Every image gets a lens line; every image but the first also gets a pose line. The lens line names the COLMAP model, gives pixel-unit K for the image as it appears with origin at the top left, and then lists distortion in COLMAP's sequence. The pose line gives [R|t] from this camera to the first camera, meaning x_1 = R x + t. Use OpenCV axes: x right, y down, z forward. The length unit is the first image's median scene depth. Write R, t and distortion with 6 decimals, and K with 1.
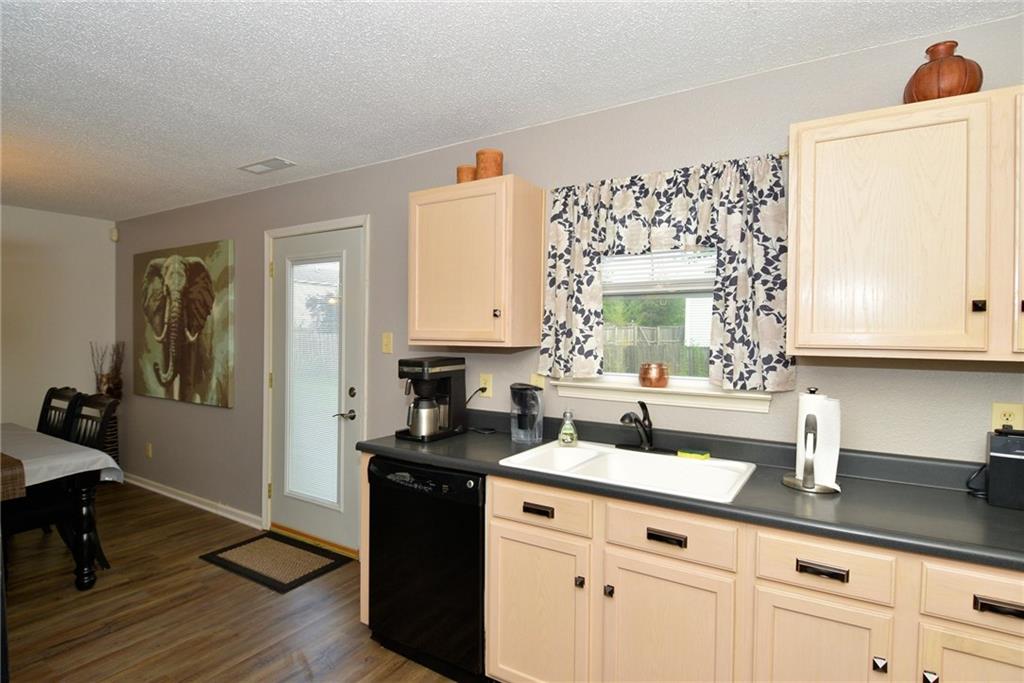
lens RADIAL K [[531.1, 0, 513.2], [0, 531.1, 341.2], [0, 0, 1]] dist [-0.006723, -0.008442]
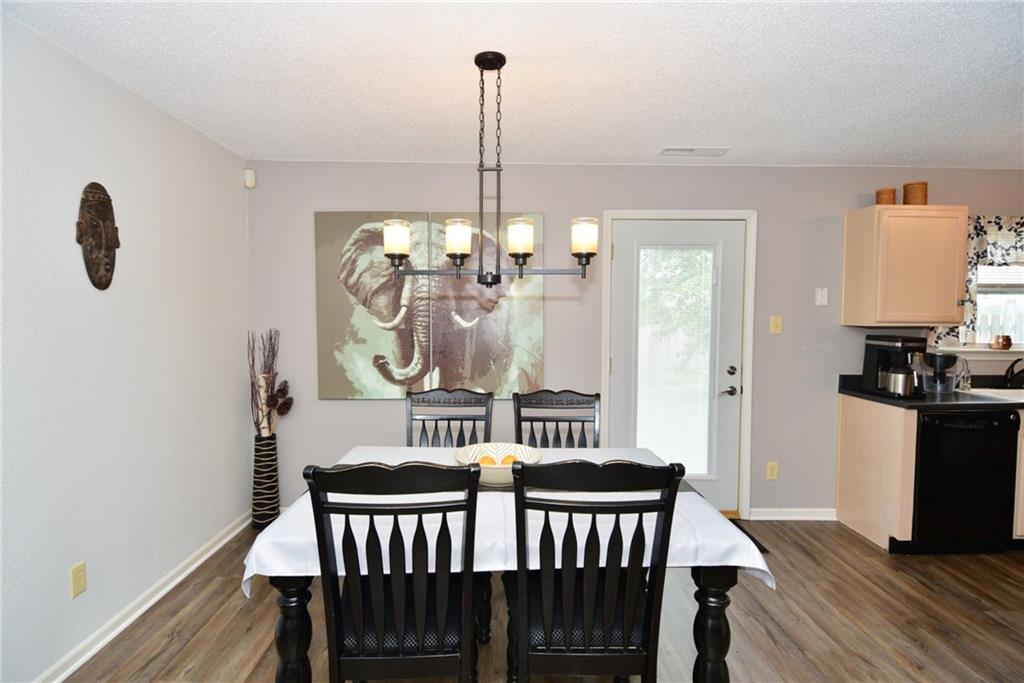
lens RADIAL K [[531.1, 0, 508.2], [0, 531.1, 341.2], [0, 0, 1]] dist [-0.006723, -0.008442]
pose [[0.846495, -0.030589, 0.531518, -0.952711], [0.010697, 0.999124, 0.040463, -0.010894], [-0.532290, -0.028567, 0.846080, 0.233666]]
